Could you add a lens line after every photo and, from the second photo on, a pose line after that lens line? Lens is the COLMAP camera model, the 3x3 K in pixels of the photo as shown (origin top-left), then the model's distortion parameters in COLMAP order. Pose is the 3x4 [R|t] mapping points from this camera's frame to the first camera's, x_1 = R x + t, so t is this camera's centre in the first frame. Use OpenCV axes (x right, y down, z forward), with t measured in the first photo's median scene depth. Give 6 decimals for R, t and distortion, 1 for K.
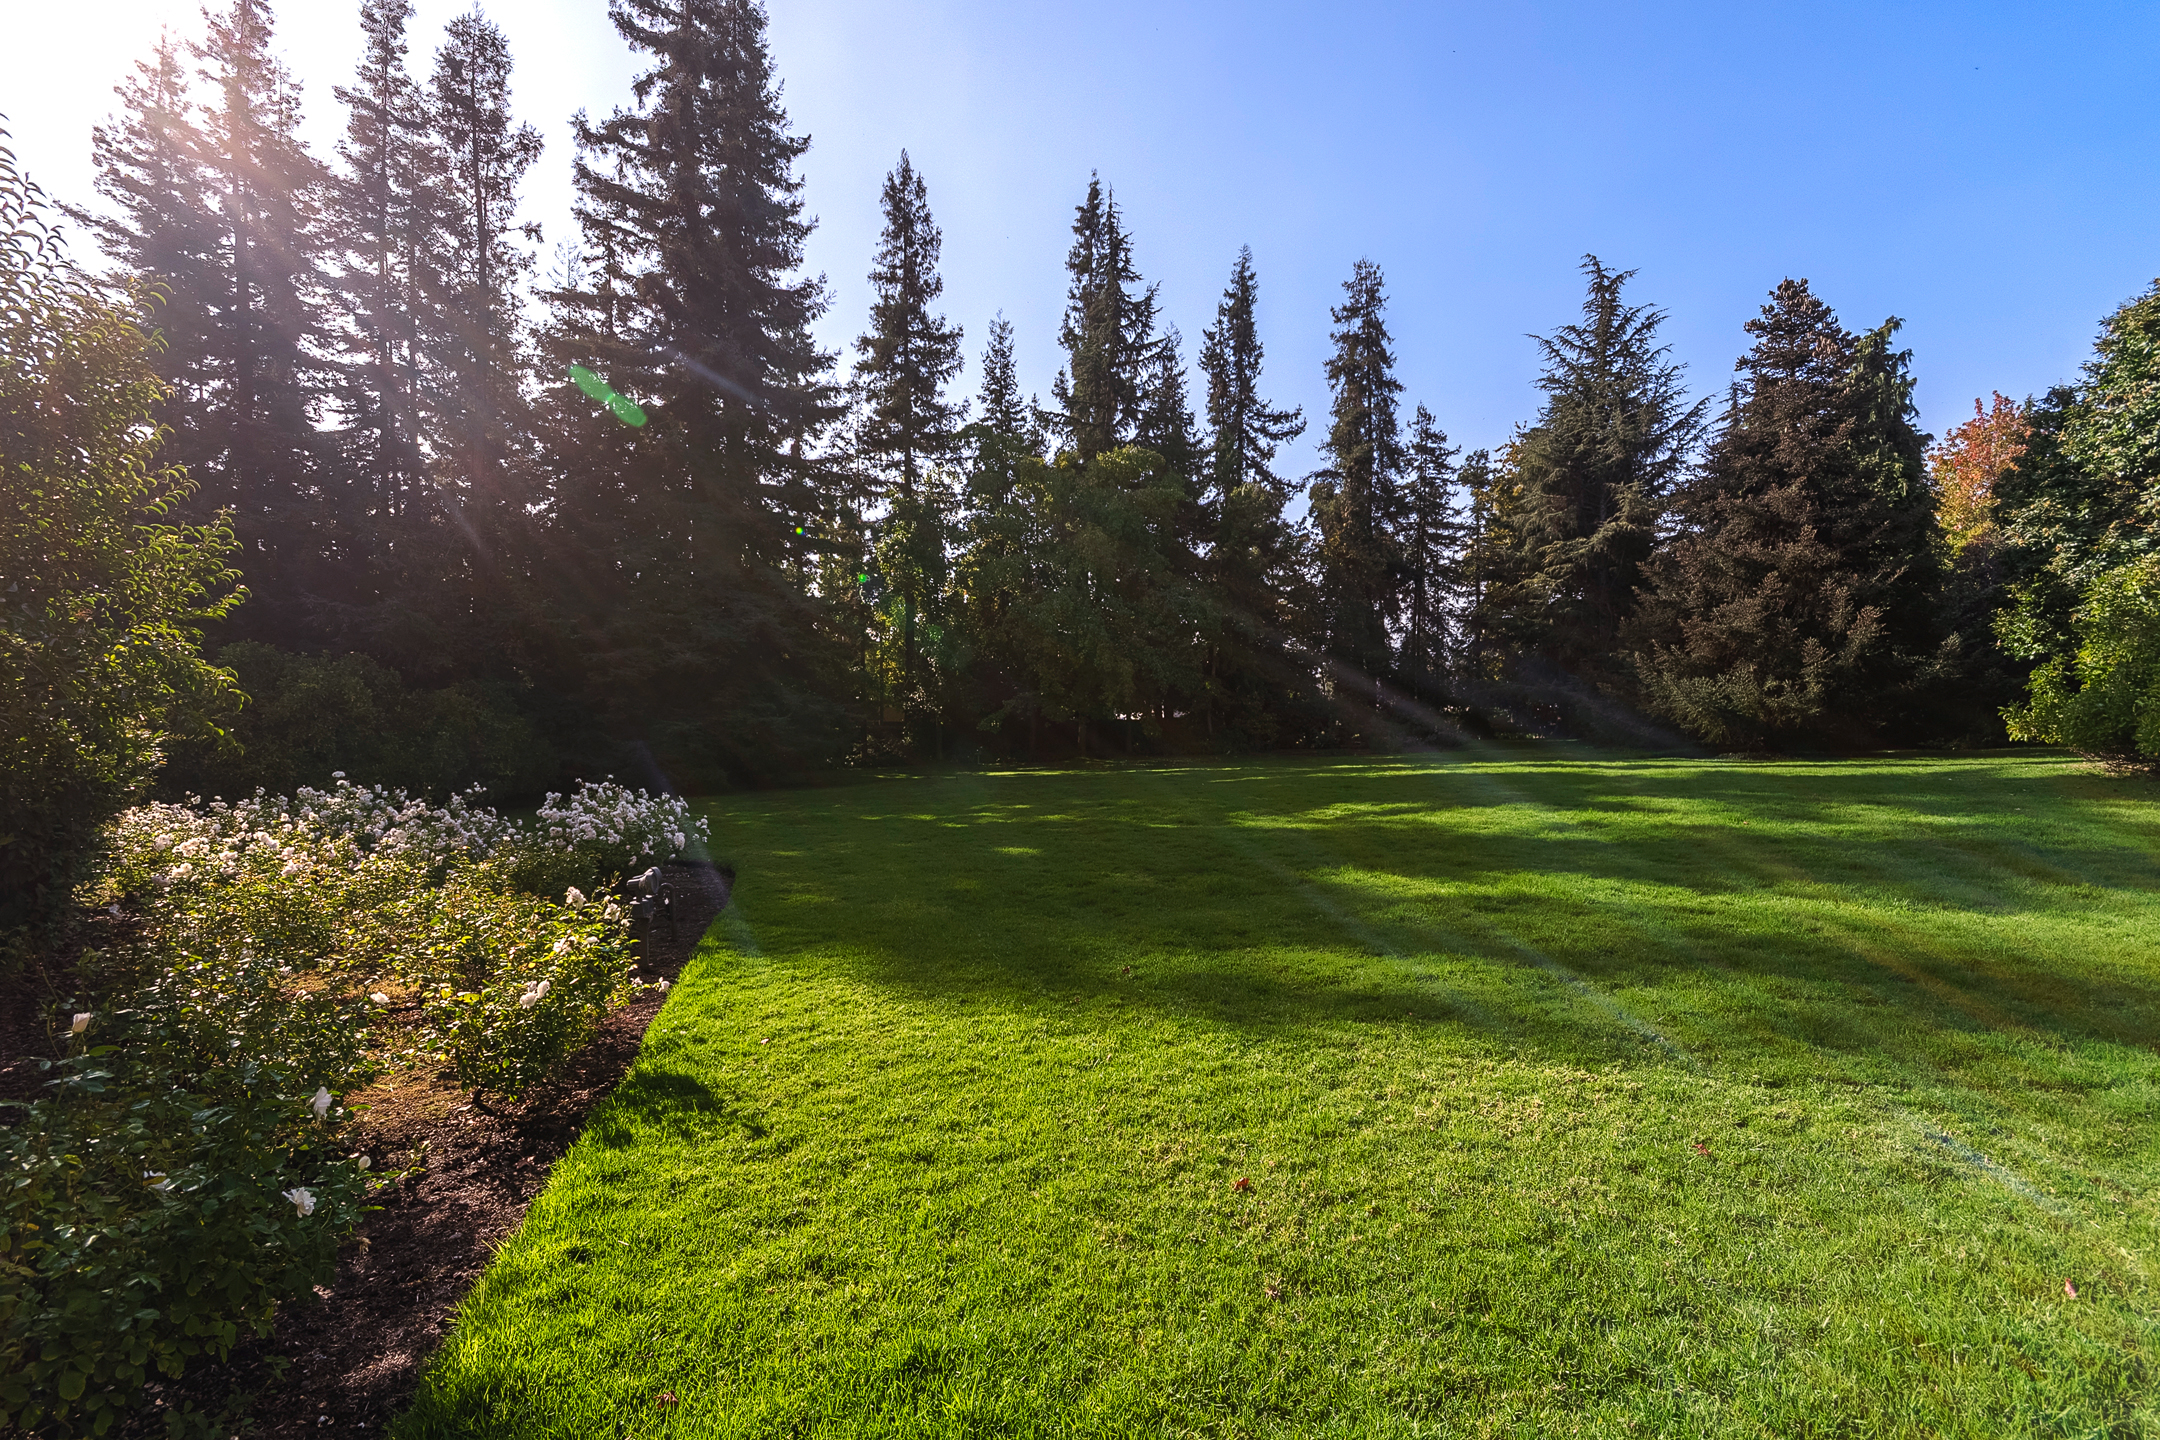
lens RADIAL K [[970.2, 0, 1071.5], [0, 970.2, 720.9], [0, 0, 1]] dist [0.004038, 0.000522]
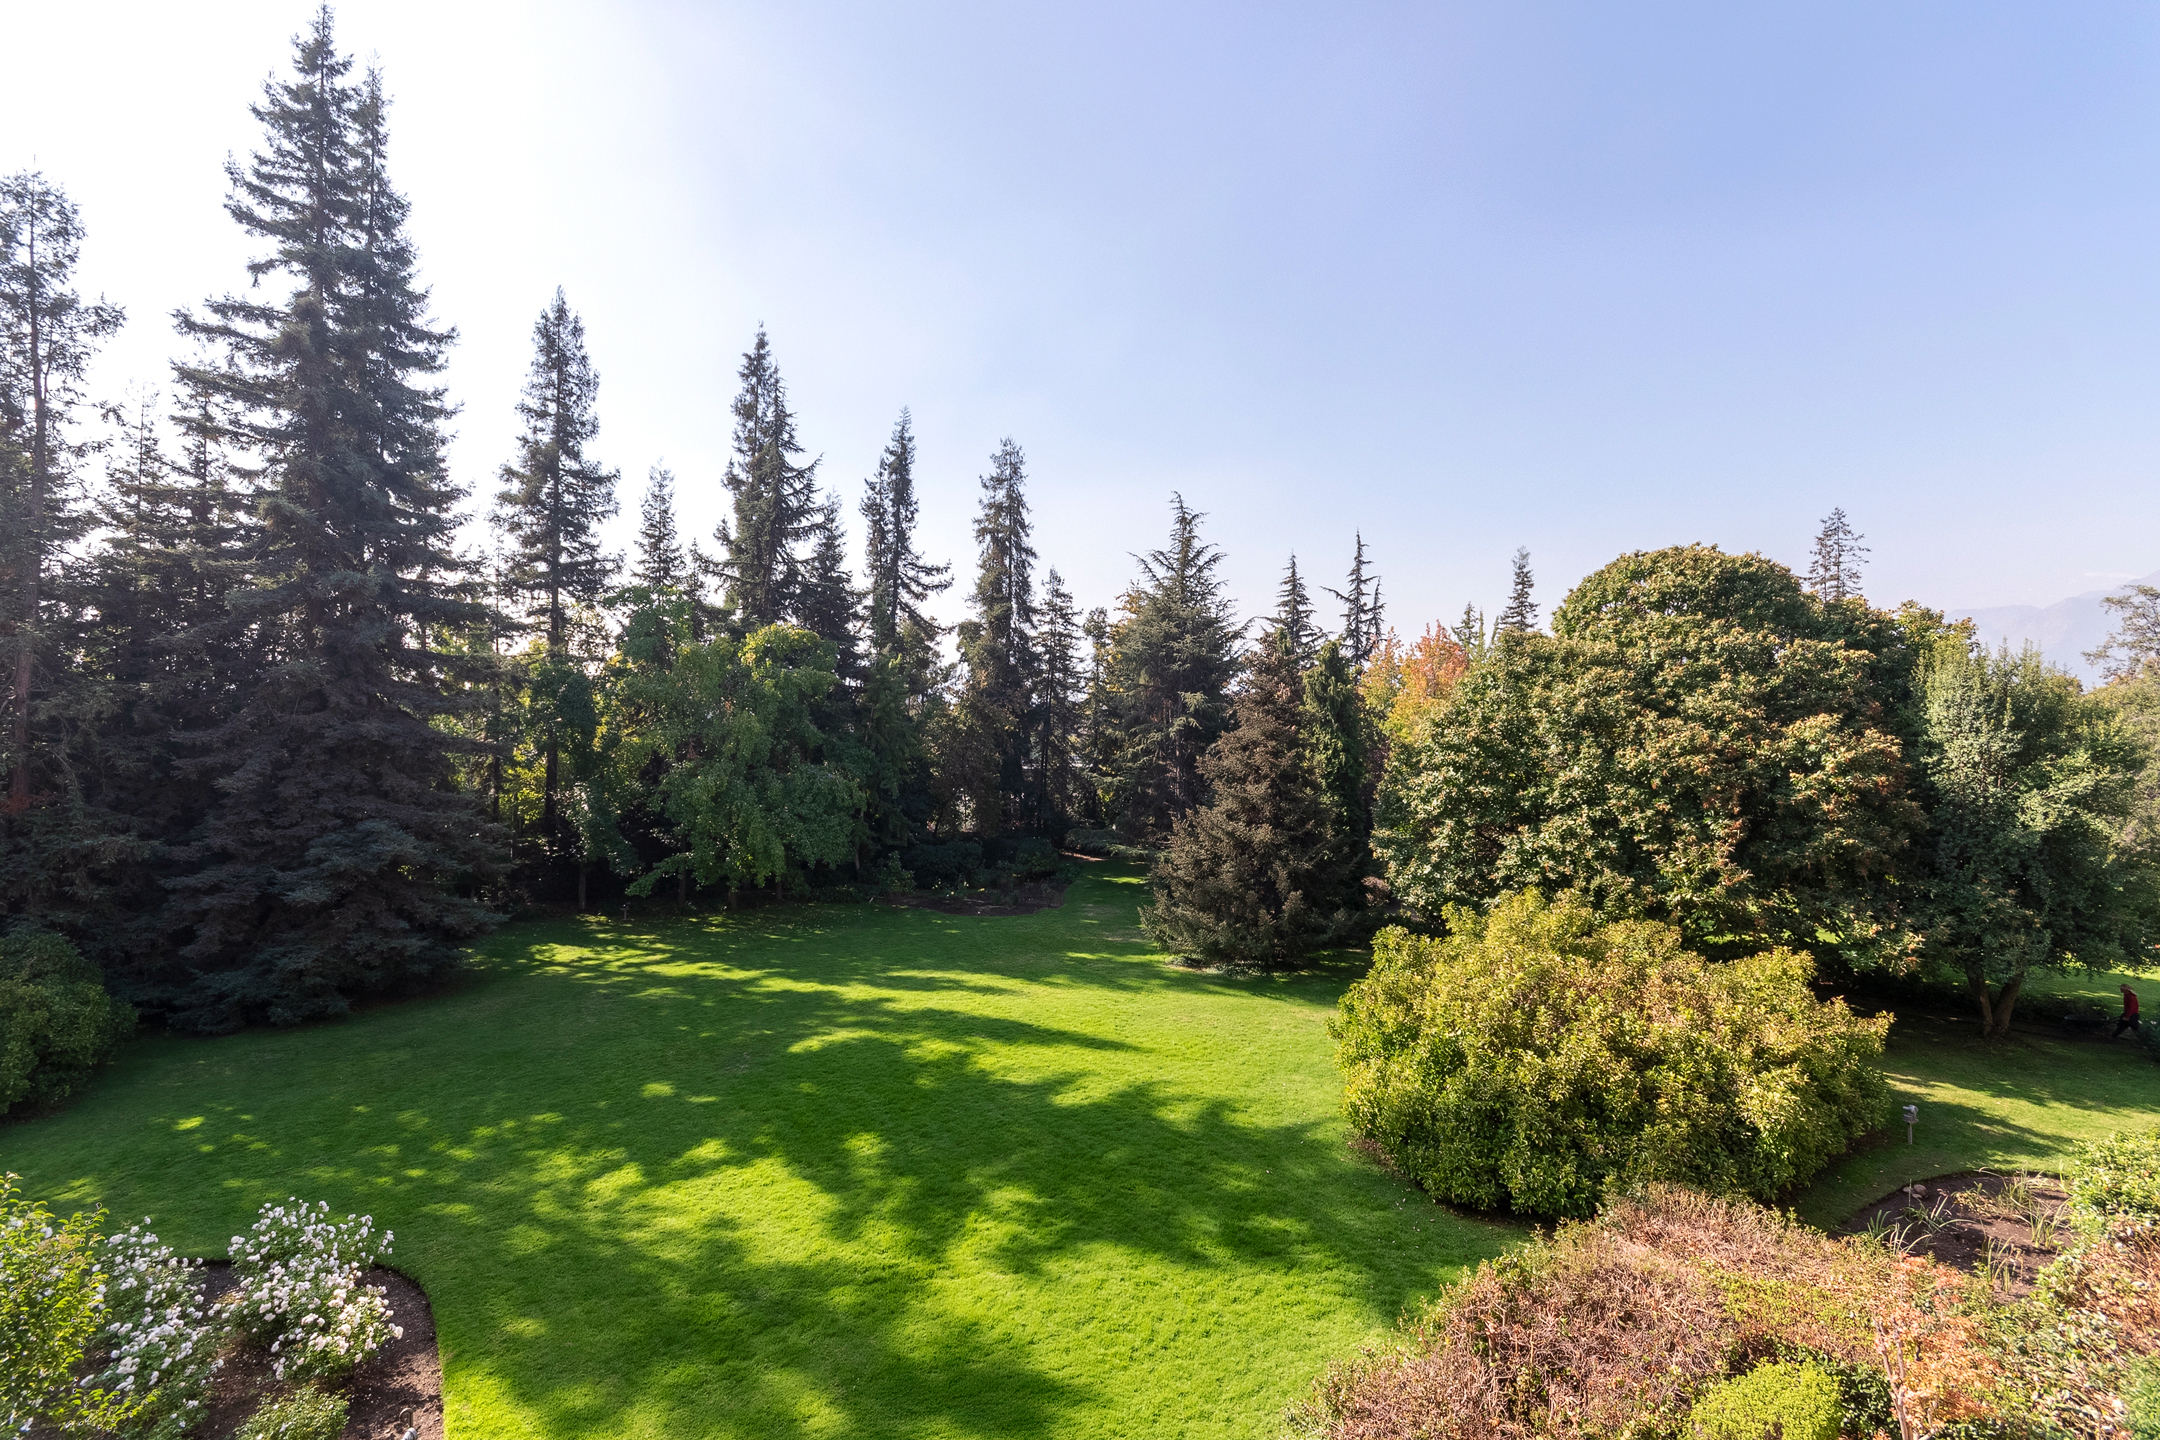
lens RADIAL K [[970.2, 0, 1081.8], [0, 970.2, 734.7], [0, 0, 1]] dist [0.004038, 0.000522]
pose [[0.939155, 0.027683, 0.342377, 0.000559], [-0.029539, 0.999564, 0.000207, -0.132840], [-0.342222, -0.010308, 0.939563, -0.107726]]
